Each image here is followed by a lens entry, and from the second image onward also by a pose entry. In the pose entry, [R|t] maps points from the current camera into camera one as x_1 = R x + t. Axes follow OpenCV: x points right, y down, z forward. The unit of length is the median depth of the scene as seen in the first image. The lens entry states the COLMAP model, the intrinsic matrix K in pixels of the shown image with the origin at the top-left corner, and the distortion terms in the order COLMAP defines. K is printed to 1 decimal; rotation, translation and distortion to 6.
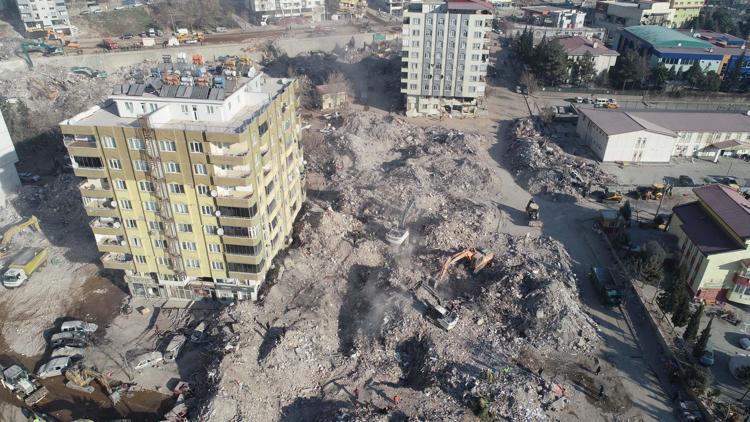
lens RADIAL K [[499.2, 0, 377.2], [0, 499.2, 210.7], [0, 0, 1]] dist [-0.010793, 0.003612]
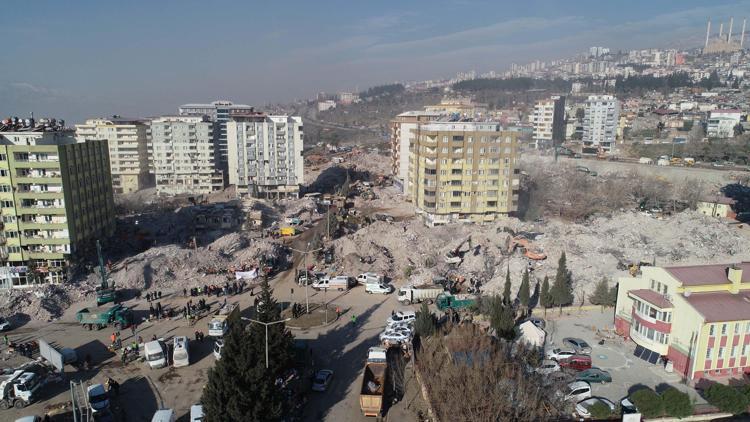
lens RADIAL K [[499.2, 0, 377.9], [0, 499.2, 209.1], [0, 0, 1]] dist [-0.010793, 0.003612]
pose [[0.288268, 0.169922, -0.942352, 1.415352], [-0.472021, 0.881467, 0.014551, 0.180221], [0.833125, 0.440616, 0.334306, 0.176753]]
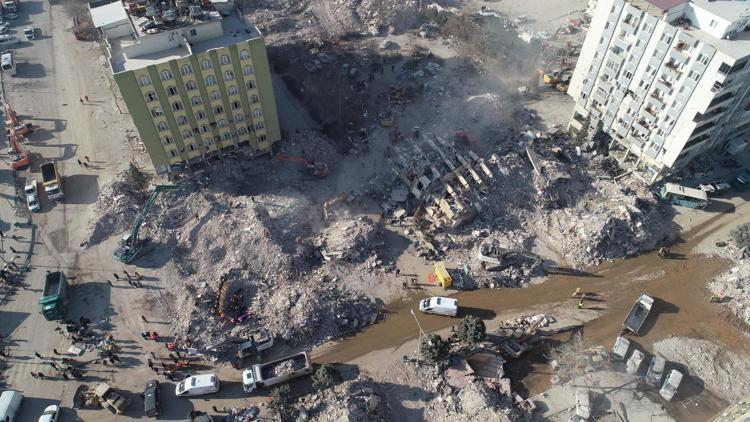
lens RADIAL K [[499.2, 0, 375.9], [0, 499.2, 210.4], [0, 0, 1]] dist [-0.010793, 0.003612]
pose [[-0.791807, 0.443778, -0.419646, 0.120885], [-0.309326, 0.301074, 0.902038, -0.544477], [0.526649, 0.844047, -0.101120, 0.463534]]
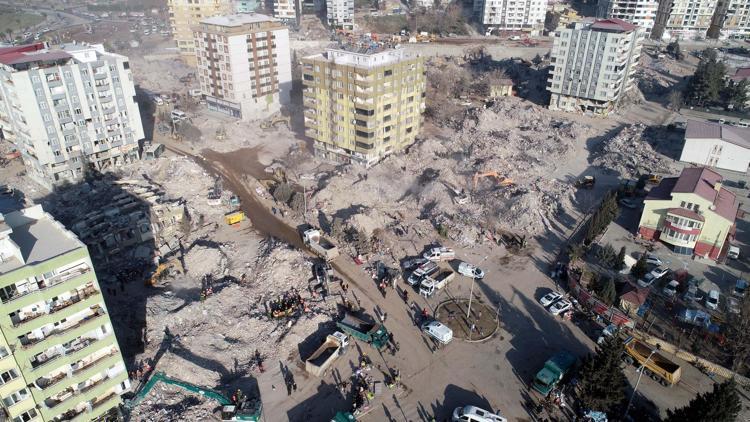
lens RADIAL K [[499.2, 0, 378.3], [0, 499.2, 210.7], [0, 0, 1]] dist [-0.010793, 0.003612]
pose [[0.856432, 0.239140, -0.457533, 0.649705], [-0.254625, 0.966617, 0.028605, 0.262267], [0.449099, 0.092002, 0.888733, -0.578212]]
